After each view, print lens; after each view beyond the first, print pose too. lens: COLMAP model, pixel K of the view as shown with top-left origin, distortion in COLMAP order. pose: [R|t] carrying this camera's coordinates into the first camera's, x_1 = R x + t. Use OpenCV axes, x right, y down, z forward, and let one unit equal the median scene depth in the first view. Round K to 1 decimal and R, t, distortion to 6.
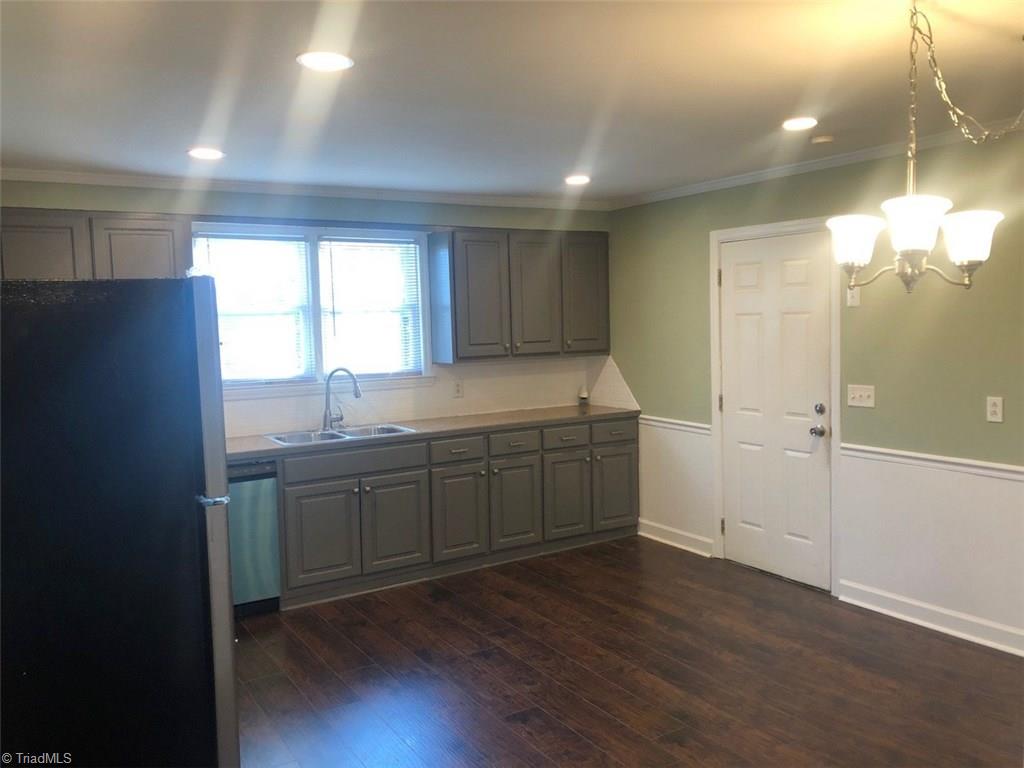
lens RADIAL K [[813.6, 0, 561.8], [0, 813.6, 383.9], [0, 0, 1]] dist [-0.001521, -0.153080]
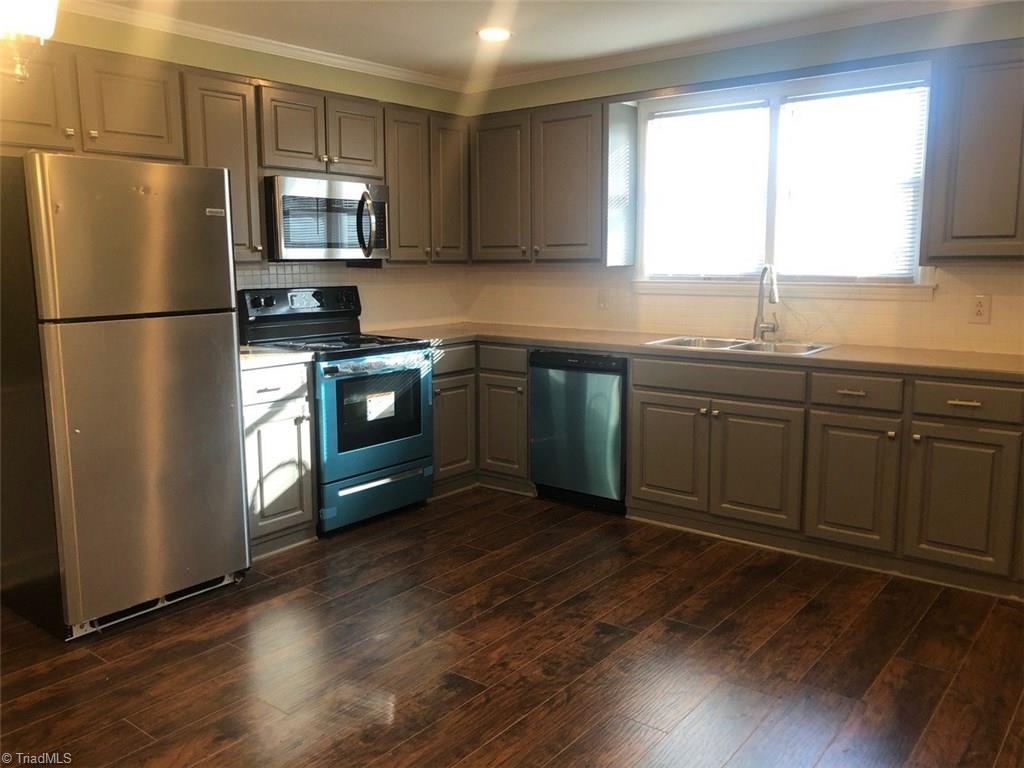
lens RADIAL K [[858.3, 0, 512.0], [0, 858.3, 384.0], [0, 0, 1]] dist [0.123122, -0.195375]
pose [[0.305510, 0.170465, -0.936806, 0.486091], [-0.072463, 0.985154, 0.155631, -0.019642], [0.949428, 0.020337, 0.313327, 0.502921]]
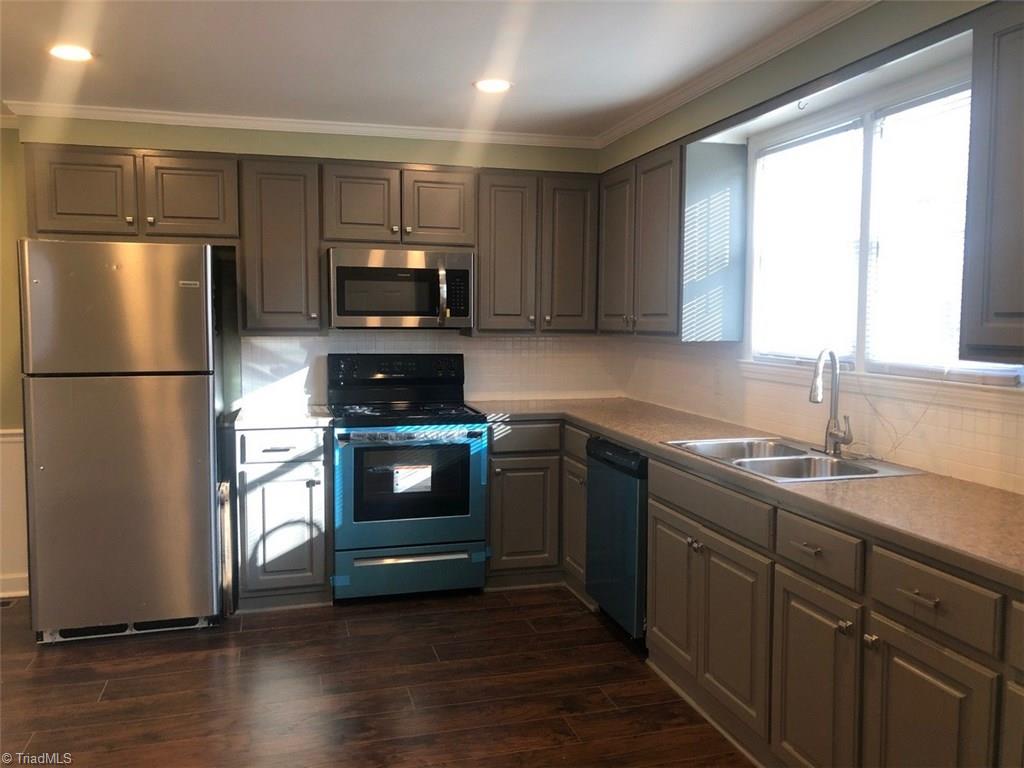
lens RADIAL K [[858.3, 0, 512.0], [0, 858.3, 384.0], [0, 0, 1]] dist [0.123122, -0.195375]
pose [[-0.320763, 0.103416, -0.941497, 0.378329], [-0.066039, 0.989160, 0.131150, -0.061181], [0.944854, 0.104244, -0.310457, 1.004145]]
